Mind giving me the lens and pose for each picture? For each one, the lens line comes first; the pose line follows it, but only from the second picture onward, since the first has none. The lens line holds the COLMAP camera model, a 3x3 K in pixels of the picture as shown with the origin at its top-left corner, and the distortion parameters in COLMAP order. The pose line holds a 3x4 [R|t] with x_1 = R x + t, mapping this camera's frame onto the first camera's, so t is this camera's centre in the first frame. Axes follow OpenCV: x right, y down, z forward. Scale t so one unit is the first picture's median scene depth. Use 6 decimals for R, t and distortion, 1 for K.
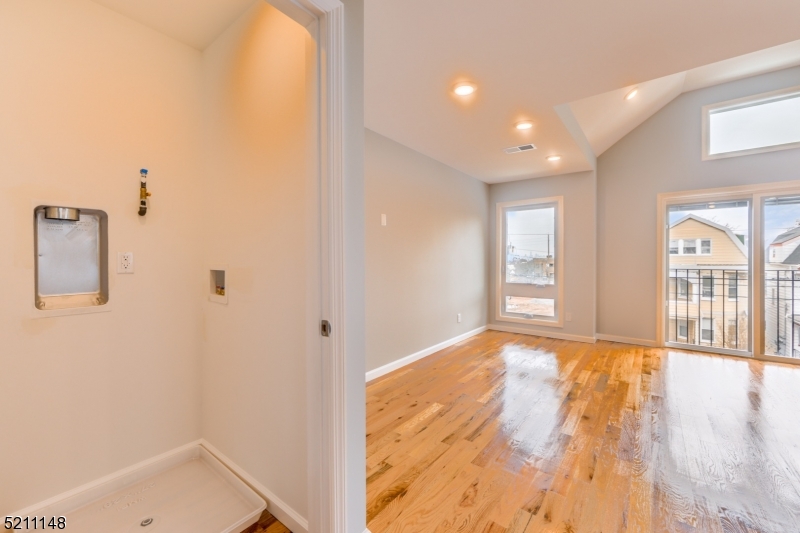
lens RADIAL K [[322.1, 0, 391.4], [0, 322.1, 262.1], [0, 0, 1]] dist [-0.004054, 0.000834]
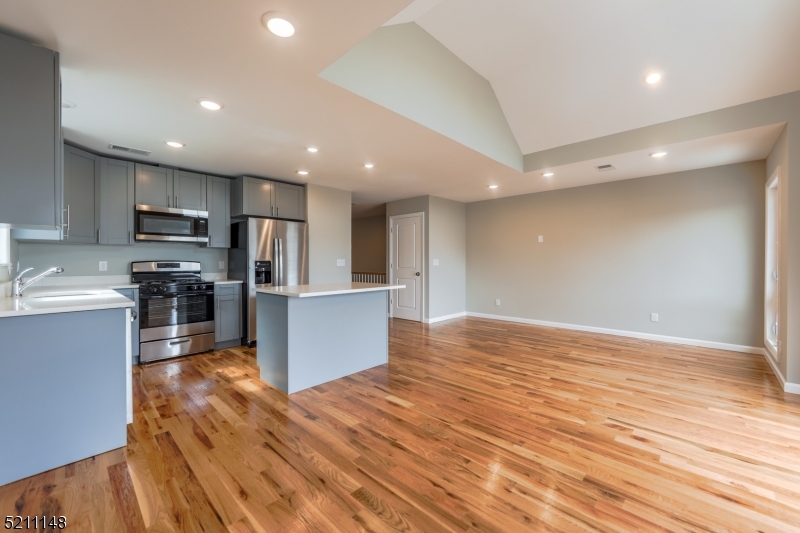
lens RADIAL K [[322.1, 0, 402.1], [0, 322.1, 264.2], [0, 0, 1]] dist [-0.004054, 0.000834]
pose [[-0.103624, 0.009864, -0.994568, 1.281217], [-0.003741, 0.999940, 0.010307, -0.003313], [0.994610, 0.004789, -0.103581, 0.297069]]
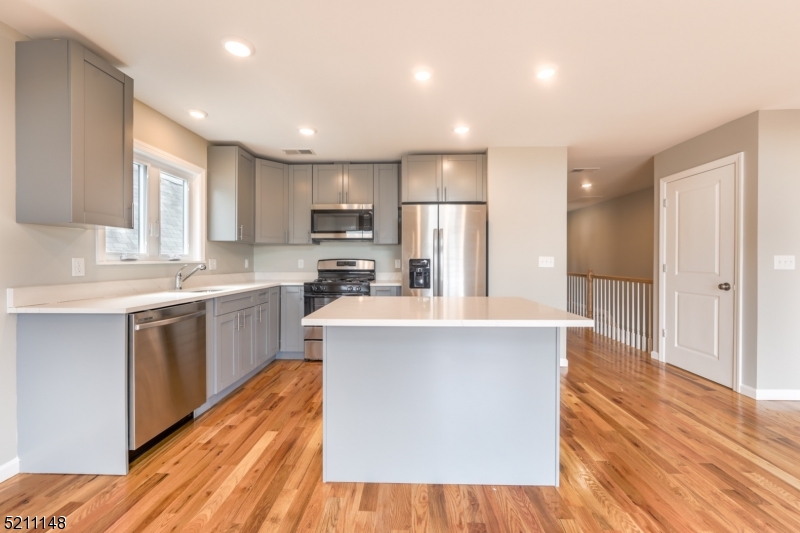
lens RADIAL K [[322.1, 0, 398.4], [0, 322.1, 263.4], [0, 0, 1]] dist [-0.004054, 0.000834]
pose [[-0.813136, 0.006574, -0.582036, 0.839743], [-0.003050, 0.999874, 0.015553, -0.002868], [0.582065, 0.014422, -0.813014, 0.363621]]
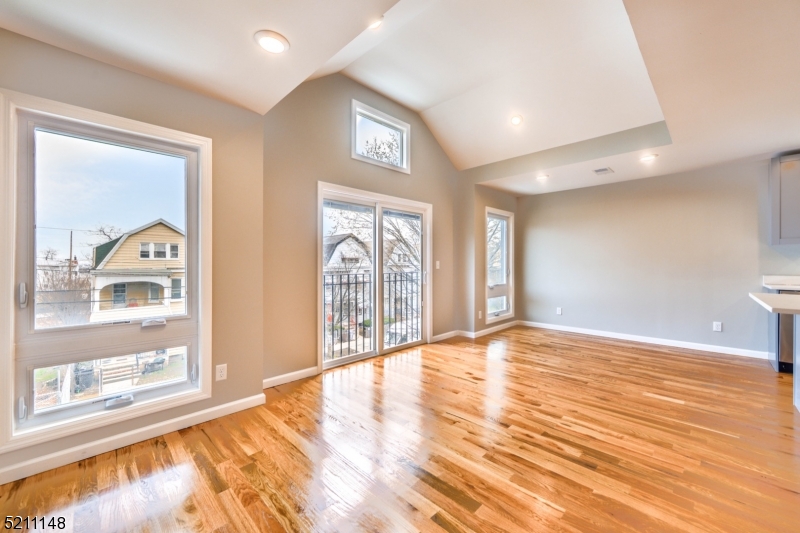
lens RADIAL K [[322.1, 0, 410.8], [0, 322.1, 259.5], [0, 0, 1]] dist [-0.004054, 0.000834]
pose [[0.100007, 0.013263, 0.994898, 0.055354], [0.007388, 0.999874, -0.014072, -0.005110], [-0.994959, 0.008758, 0.099896, 0.641302]]
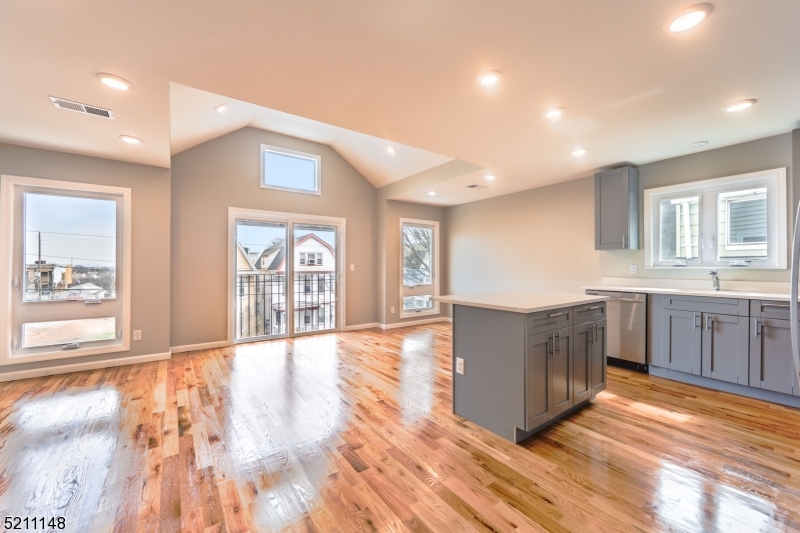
lens RADIAL K [[322.1, 0, 408.2], [0, 322.1, 264.7], [0, 0, 1]] dist [-0.004054, 0.000834]
pose [[0.262716, 0.006357, 0.964852, -0.070520], [0.006676, 0.999942, -0.008406, -0.001267], [-0.964850, 0.008649, 0.262658, 0.105819]]
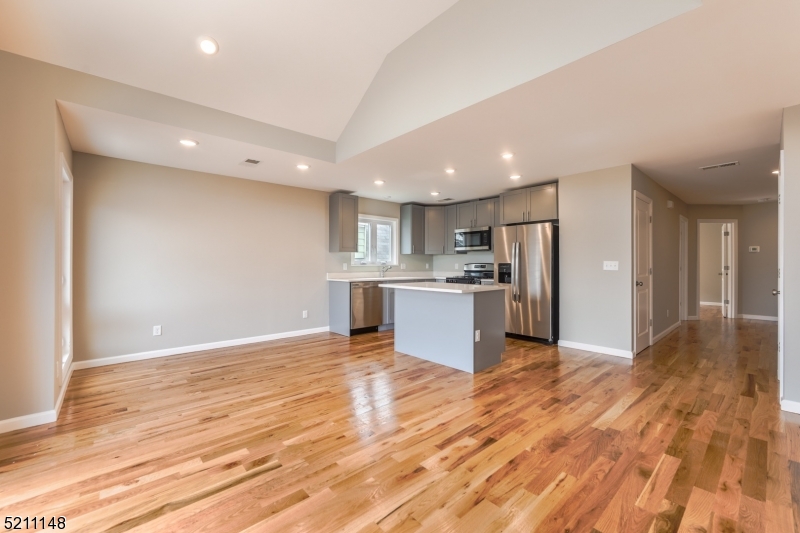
lens RADIAL K [[322.1, 0, 393.4], [0, 322.1, 265.2], [0, 0, 1]] dist [-0.004054, 0.000834]
pose [[-0.982188, 0.001293, 0.187897, 0.529147], [0.002673, 0.999971, 0.007090, -0.003161], [-0.187882, 0.007466, -0.982163, 0.933164]]
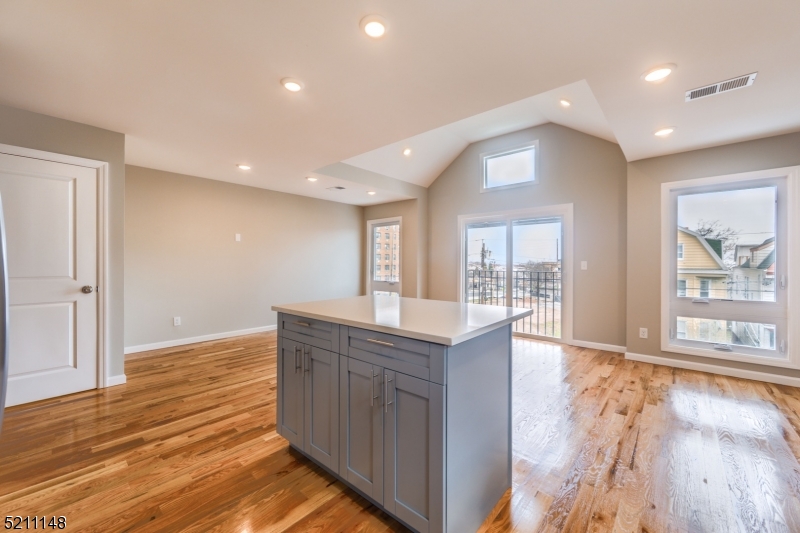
lens RADIAL K [[322.1, 0, 390.4], [0, 322.1, 263.7], [0, 0, 1]] dist [-0.004054, 0.000834]
pose [[0.997767, 0.005306, -0.066574, 0.582184], [-0.005576, 0.999977, -0.003870, -0.001011], [0.066552, 0.004233, 0.997774, -0.358724]]
